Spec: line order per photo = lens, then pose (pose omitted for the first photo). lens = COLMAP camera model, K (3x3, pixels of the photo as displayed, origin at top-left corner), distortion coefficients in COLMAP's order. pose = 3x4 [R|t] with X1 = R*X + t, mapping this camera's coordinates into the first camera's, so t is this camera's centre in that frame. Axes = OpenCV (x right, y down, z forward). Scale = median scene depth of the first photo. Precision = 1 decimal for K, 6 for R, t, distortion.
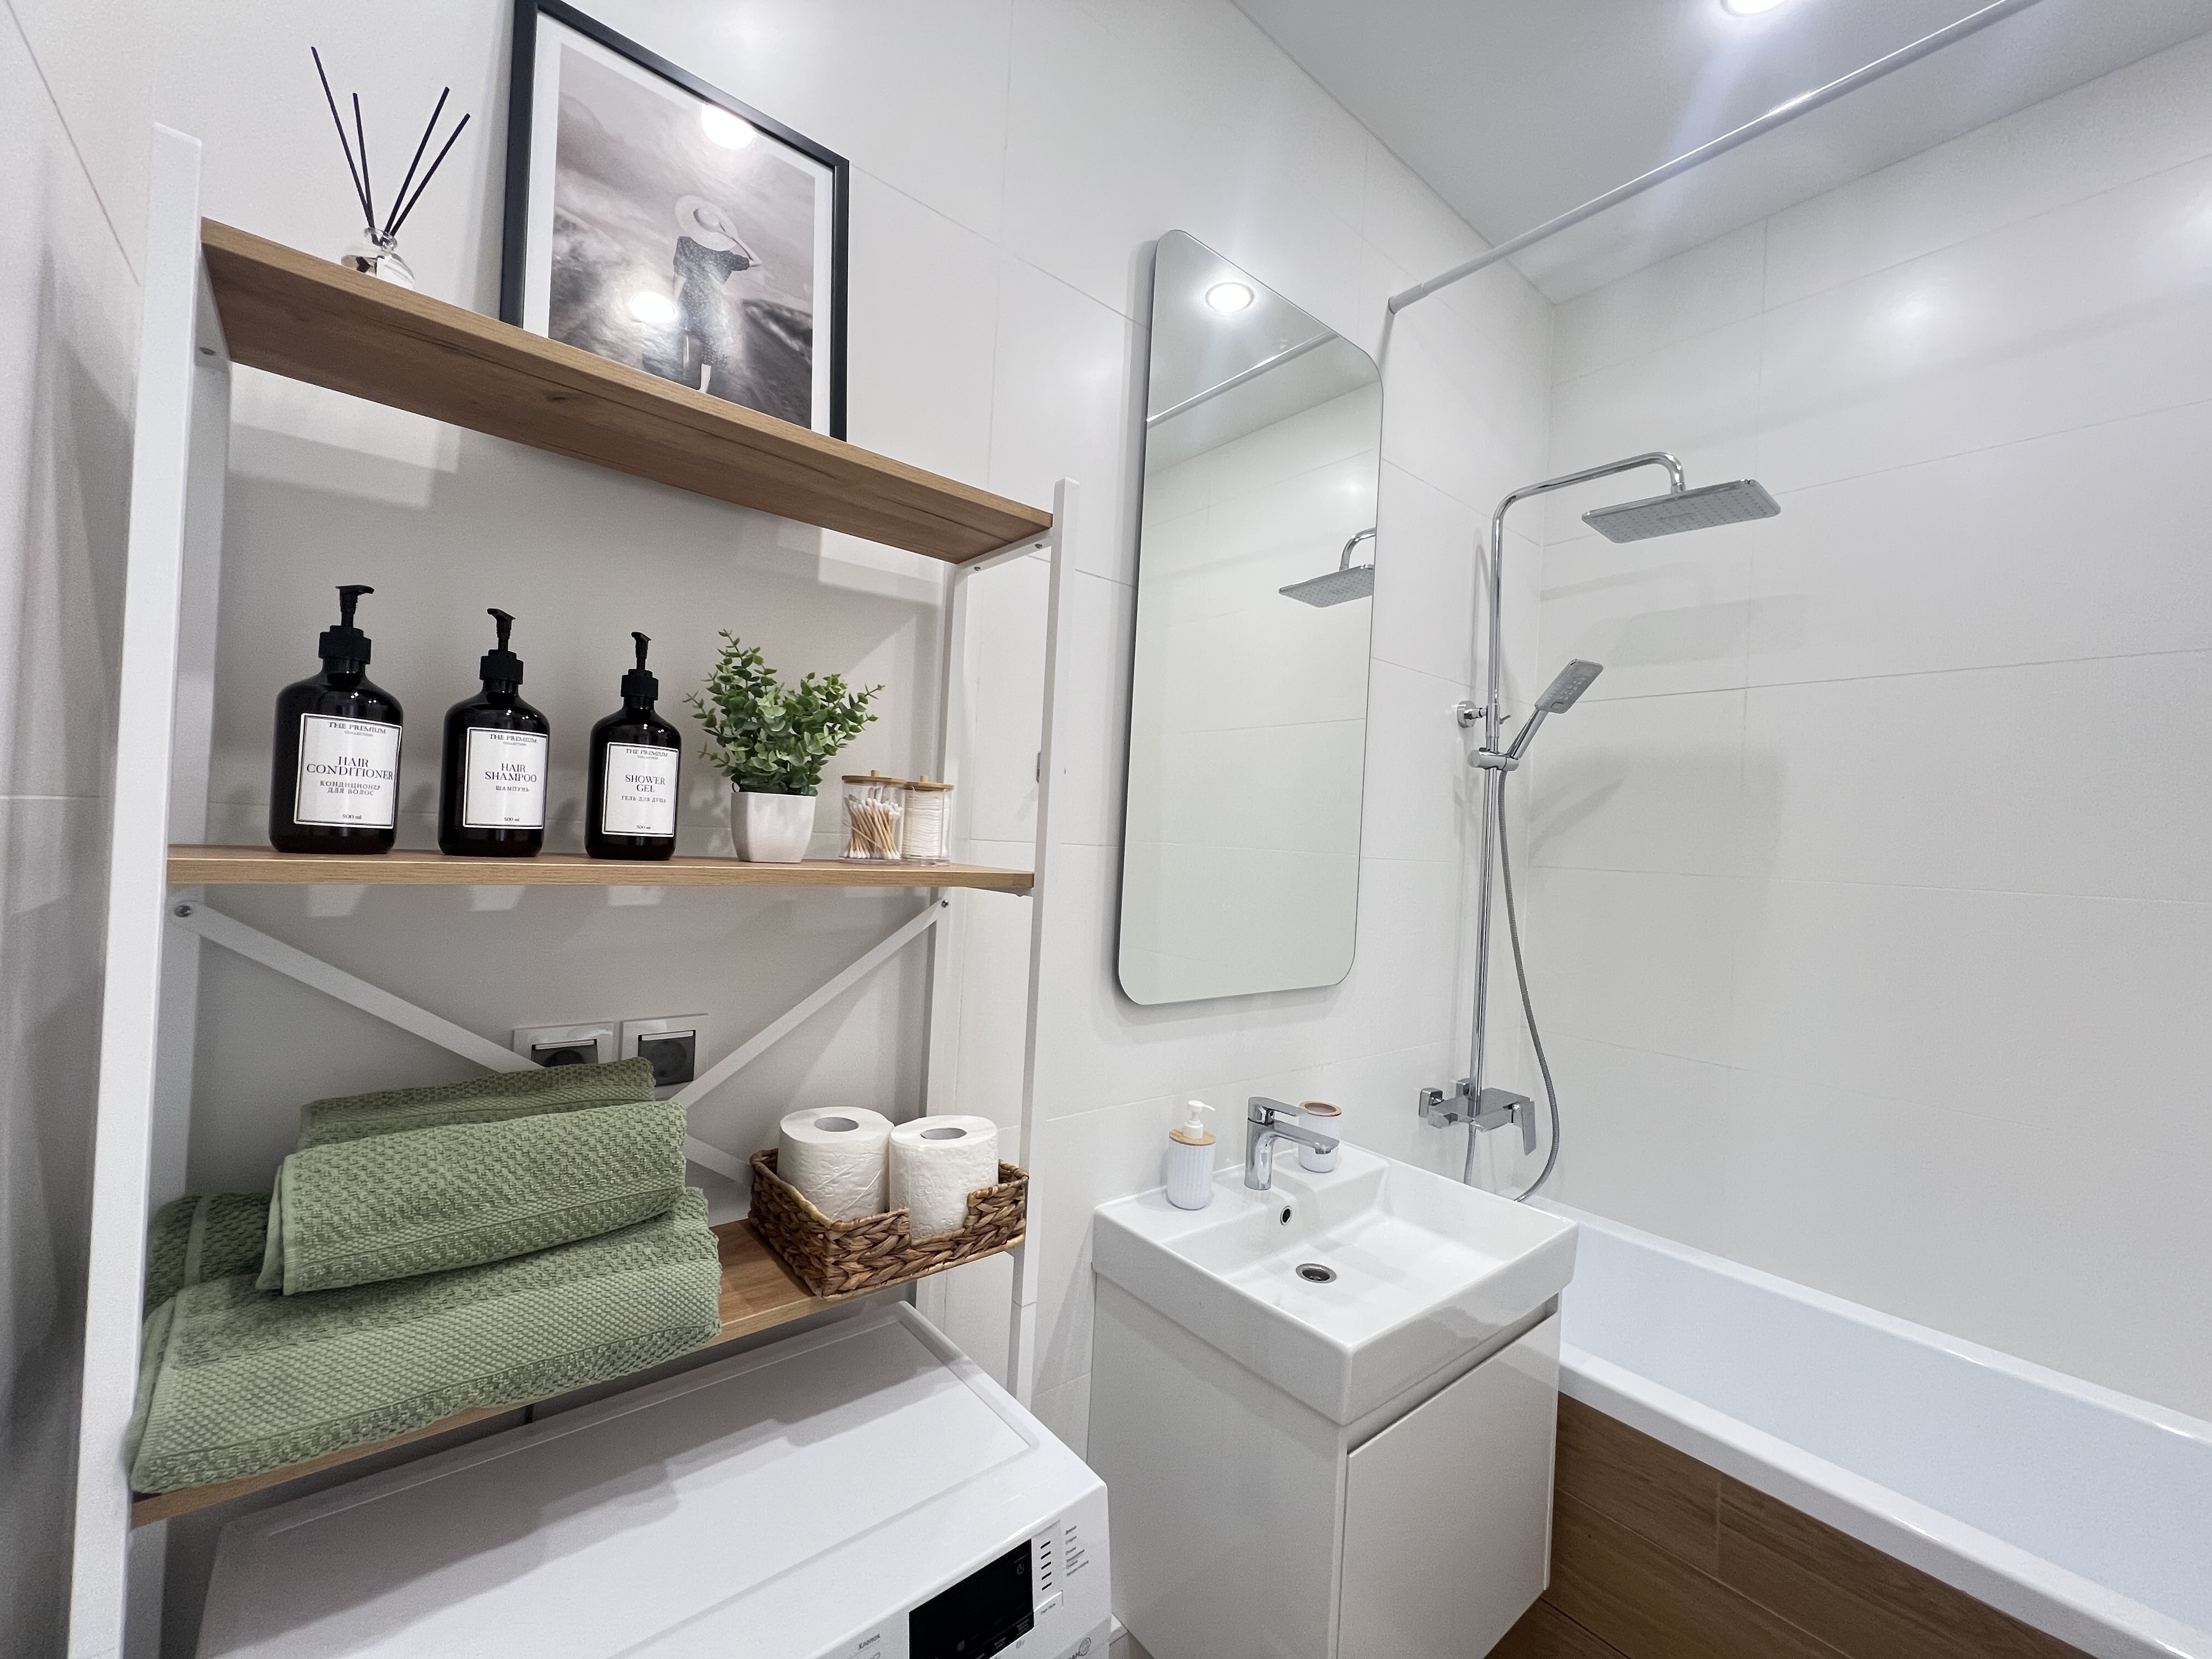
lens RADIAL K [[885.8, 0, 1111.1], [0, 885.8, 832.5], [0, 0, 1]] dist [-0.004272, 0.000246]
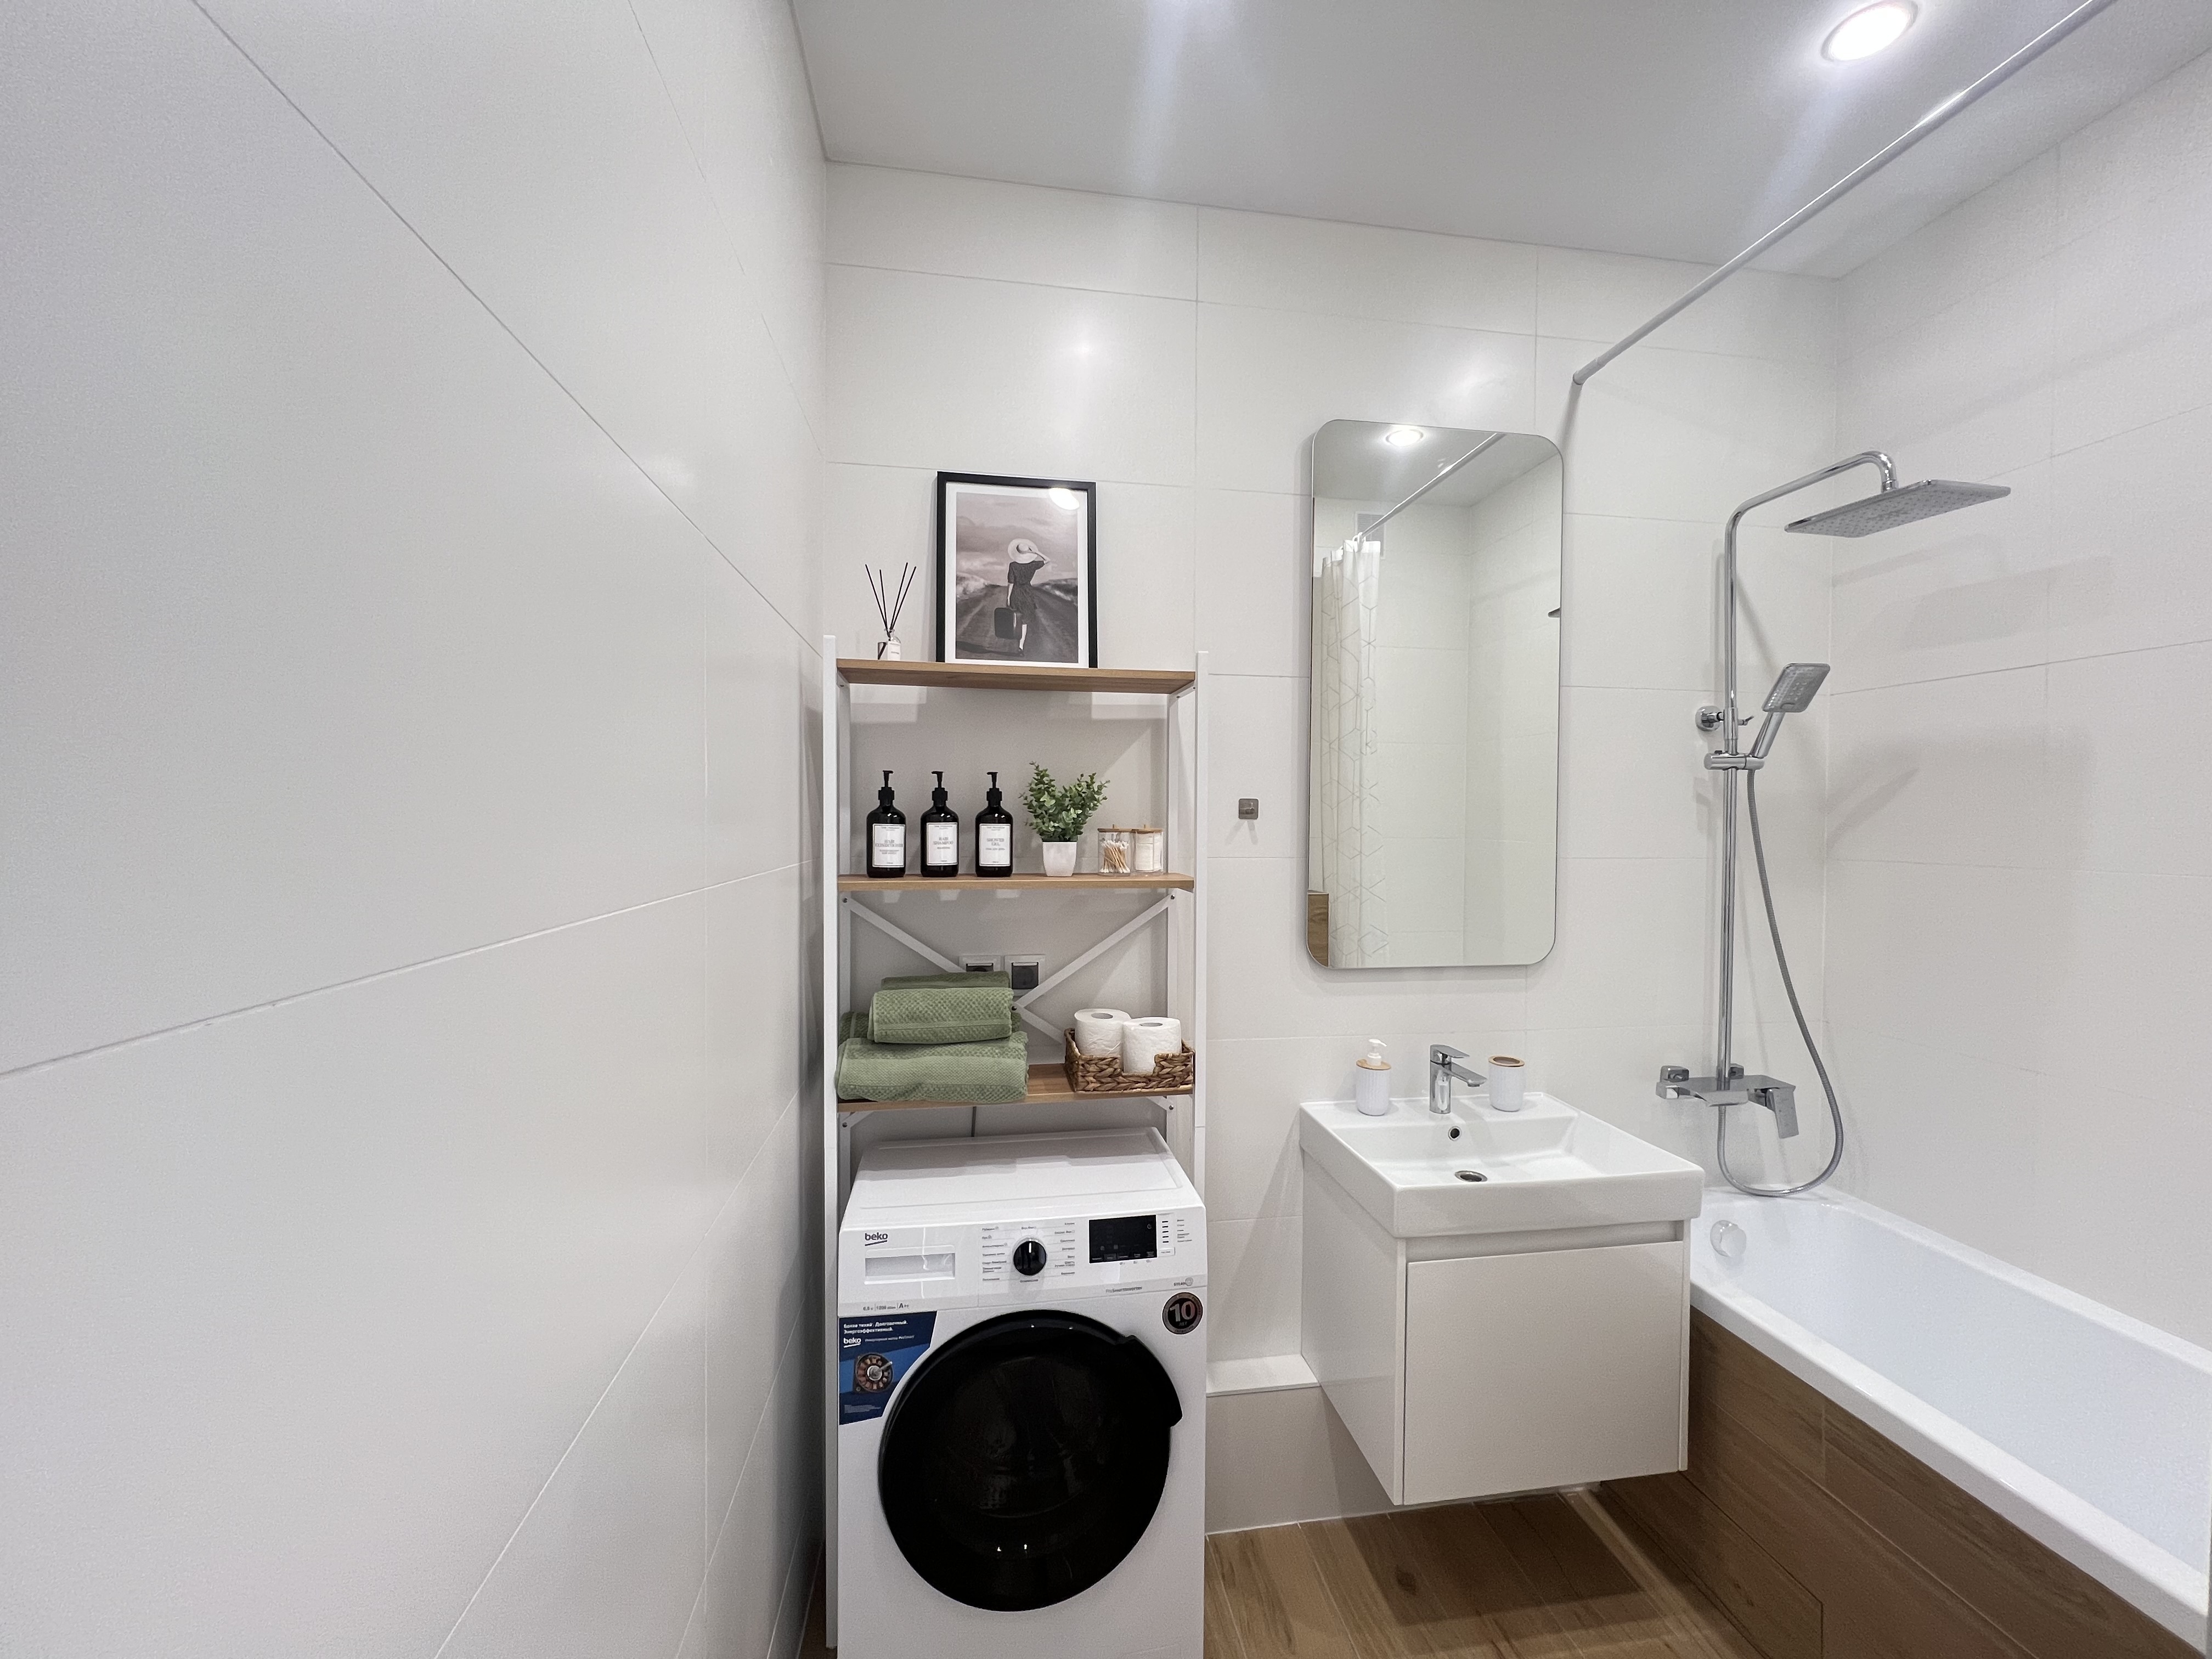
lens RADIAL K [[885.8, 0, 1105.4], [0, 885.8, 830.1], [0, 0, 1]] dist [-0.004272, 0.000246]
pose [[0.855908, -0.038082, -0.515725, 0.667518], [0.041227, 0.999135, -0.005356, -0.050368], [0.515483, -0.016677, 0.856738, -0.581060]]
